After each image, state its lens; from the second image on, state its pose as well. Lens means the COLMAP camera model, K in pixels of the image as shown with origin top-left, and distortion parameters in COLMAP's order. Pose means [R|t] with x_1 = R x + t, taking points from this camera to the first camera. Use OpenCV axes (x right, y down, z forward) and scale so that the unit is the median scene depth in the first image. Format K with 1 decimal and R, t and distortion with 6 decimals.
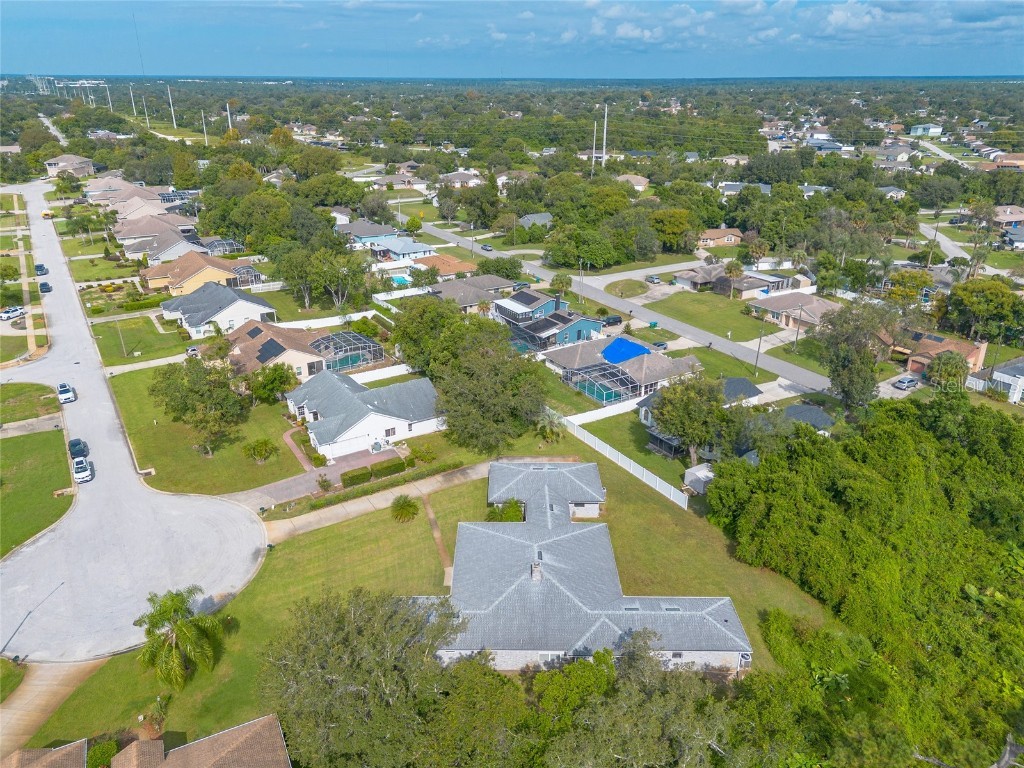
lens RADIAL K [[725.3, 0, 513.0], [0, 725.3, 390.5], [0, 0, 1]] dist [0.063881, -0.055847]
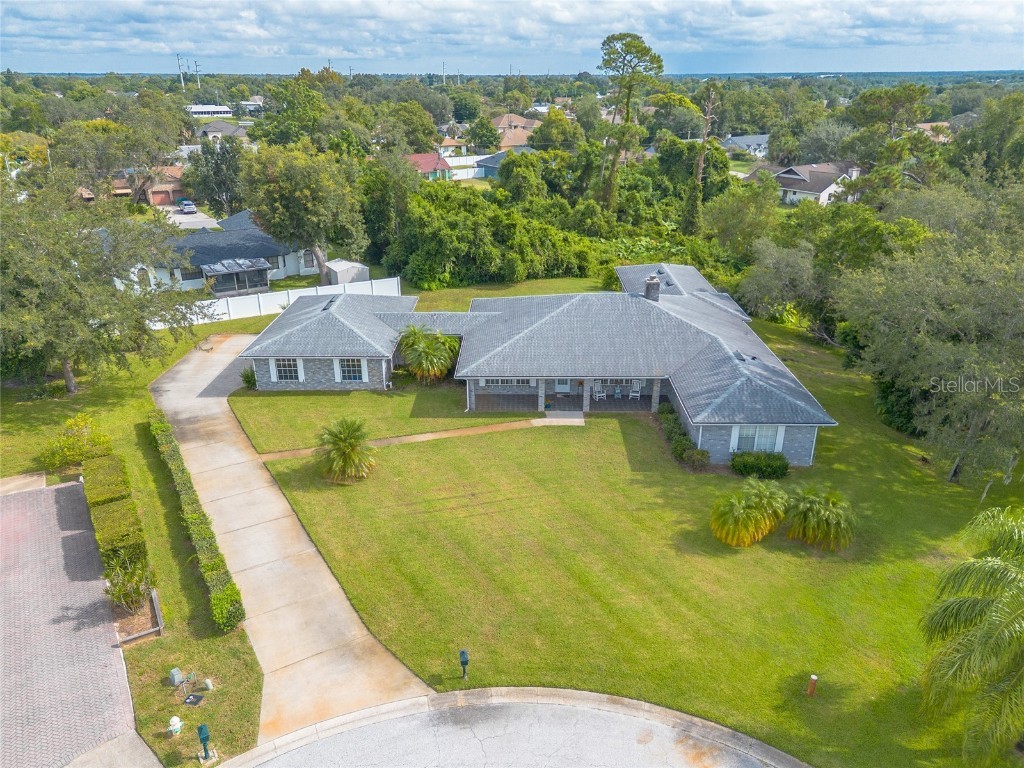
lens RADIAL K [[725.3, 0, 509.4], [0, 725.3, 378.6], [0, 0, 1]] dist [0.063881, -0.055847]
pose [[0.017104, -0.384408, 0.923005, -0.300657], [0.394447, 0.850862, 0.347053, 0.009477], [-0.918760, 0.358140, 0.166182, 0.474606]]
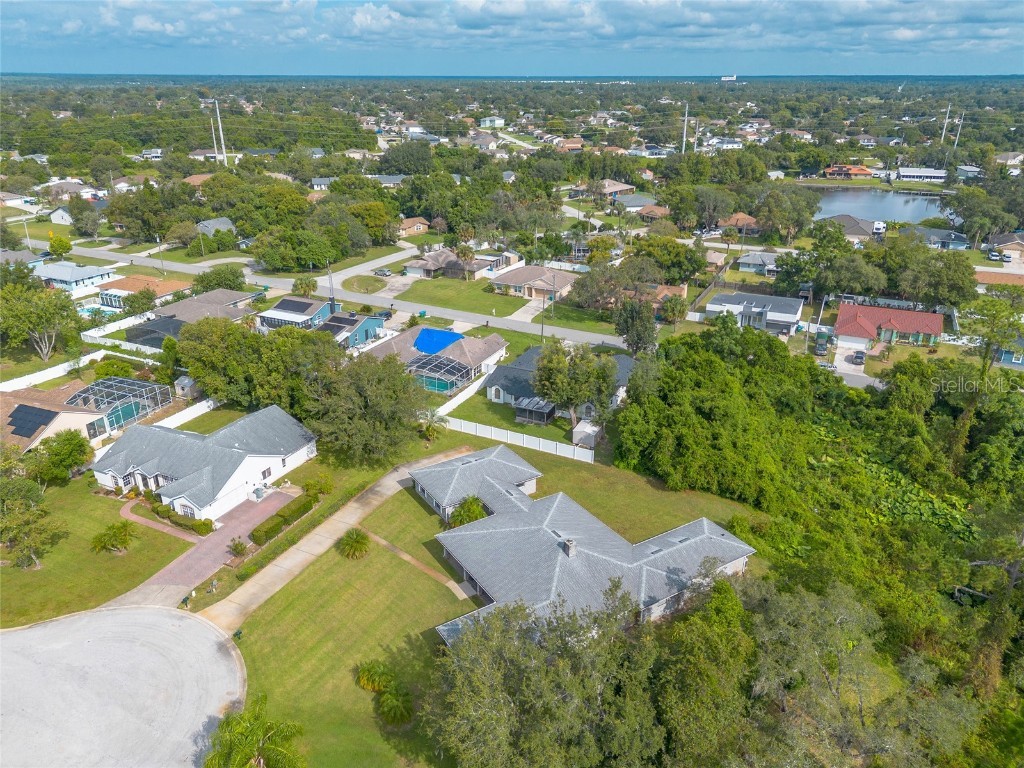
lens RADIAL K [[725.3, 0, 512.0], [0, 725.3, 386.2], [0, 0, 1]] dist [0.063881, -0.055847]
pose [[0.846419, -0.207245, 0.490536, -0.223048], [0.208266, 0.976622, 0.053246, -0.019821], [-0.490103, 0.057094, 0.869793, 0.064529]]
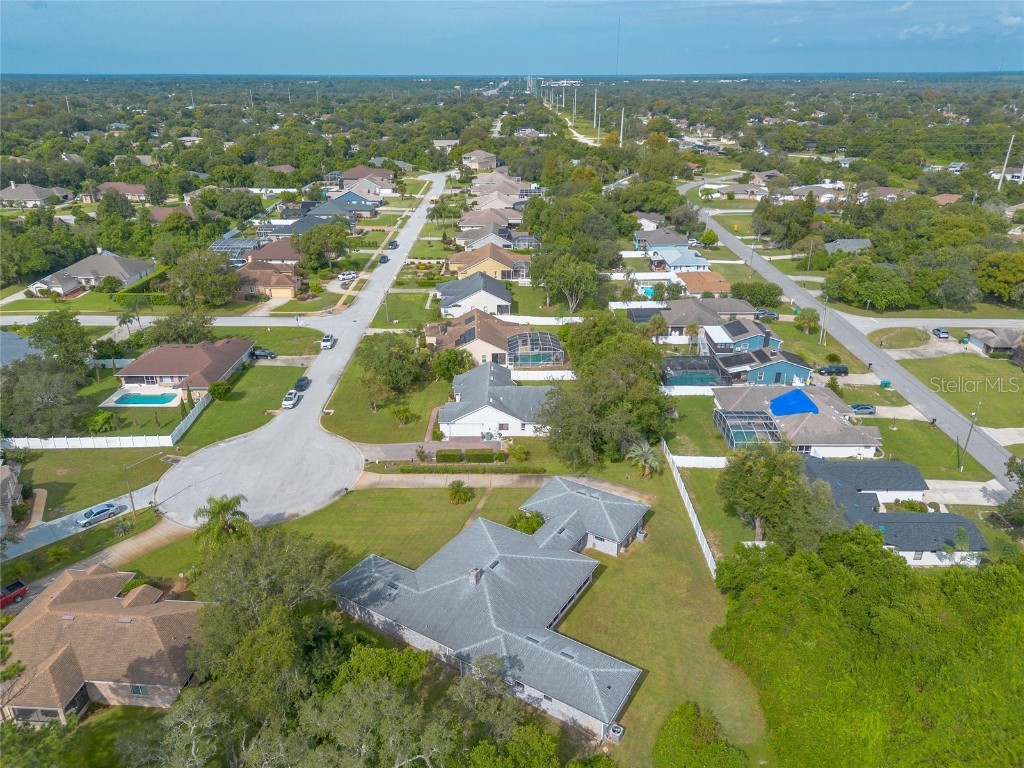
lens RADIAL K [[725.3, 0, 509.5], [0, 725.3, 380.1], [0, 0, 1]] dist [0.063881, -0.055847]
pose [[0.843531, 0.202639, -0.497386, 0.254500], [-0.206758, 0.977239, 0.047489, -0.045405], [0.495688, 0.062780, 0.866229, 0.029125]]
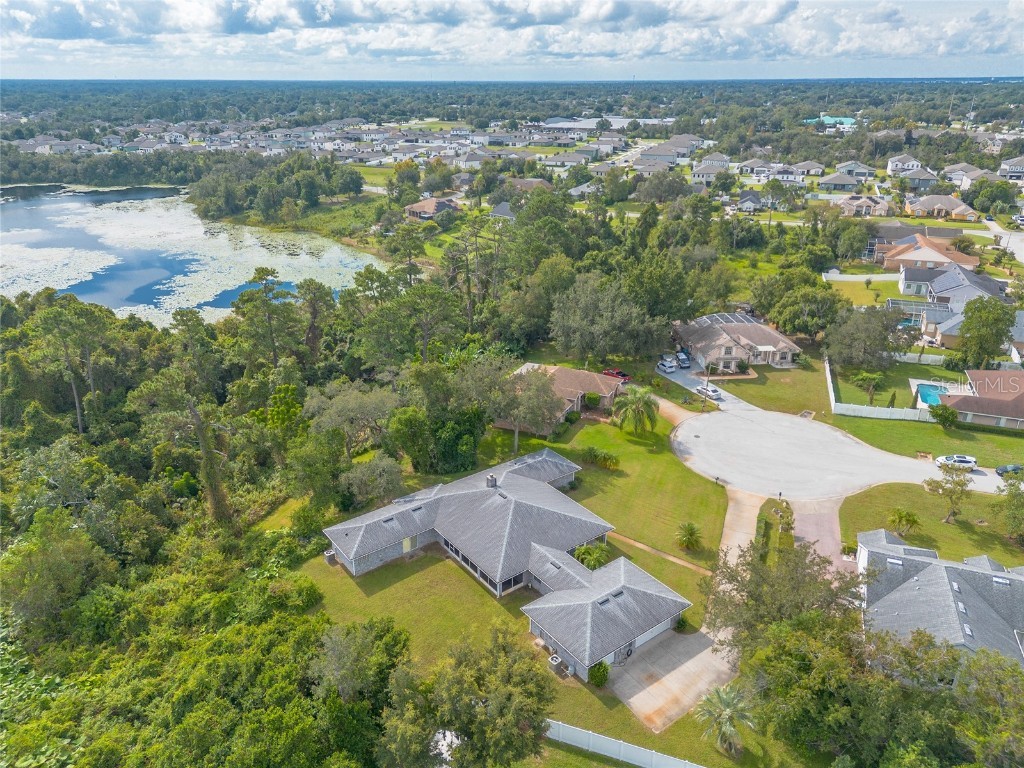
lens RADIAL K [[725.3, 0, 509.3], [0, 725.3, 386.7], [0, 0, 1]] dist [0.063881, -0.055847]
pose [[-0.804209, 0.230072, -0.548010, 0.300312], [-0.230892, 0.728681, 0.644758, -0.315357], [0.547665, 0.645051, -0.532890, 0.720756]]
